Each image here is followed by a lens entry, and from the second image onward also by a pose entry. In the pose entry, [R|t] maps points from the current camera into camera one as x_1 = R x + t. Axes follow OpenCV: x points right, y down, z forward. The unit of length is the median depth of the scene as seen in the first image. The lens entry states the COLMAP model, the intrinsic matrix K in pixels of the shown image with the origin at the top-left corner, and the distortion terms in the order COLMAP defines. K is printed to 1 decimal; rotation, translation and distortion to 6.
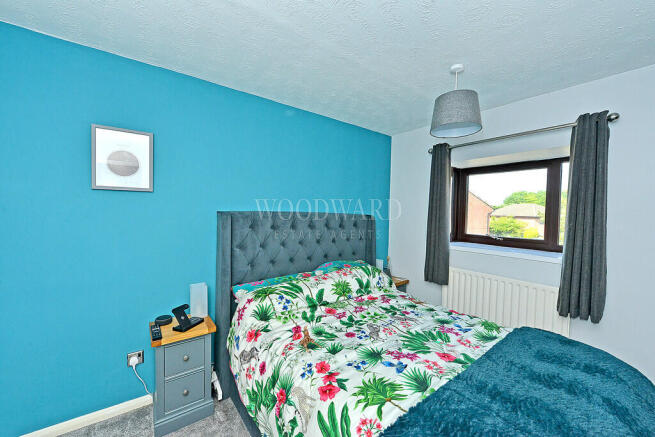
lens RADIAL K [[257.4, 0, 326.7], [0, 257.4, 217.2], [0, 0, 1]] dist [-0.009582, -0.000128]
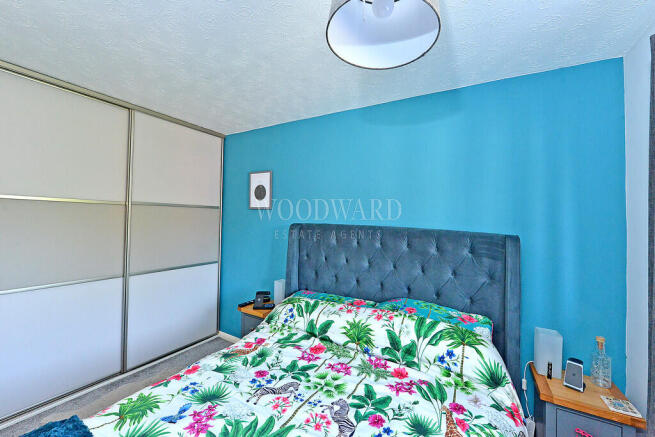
lens RADIAL K [[257.4, 0, 327.2], [0, 257.4, 217.7], [0, 0, 1]] dist [-0.009582, -0.000128]
pose [[0.385683, -0.010625, -0.922570, 0.770948], [-0.042303, 0.998678, -0.029186, -0.019390], [0.921661, 0.050285, 0.384724, 0.708051]]
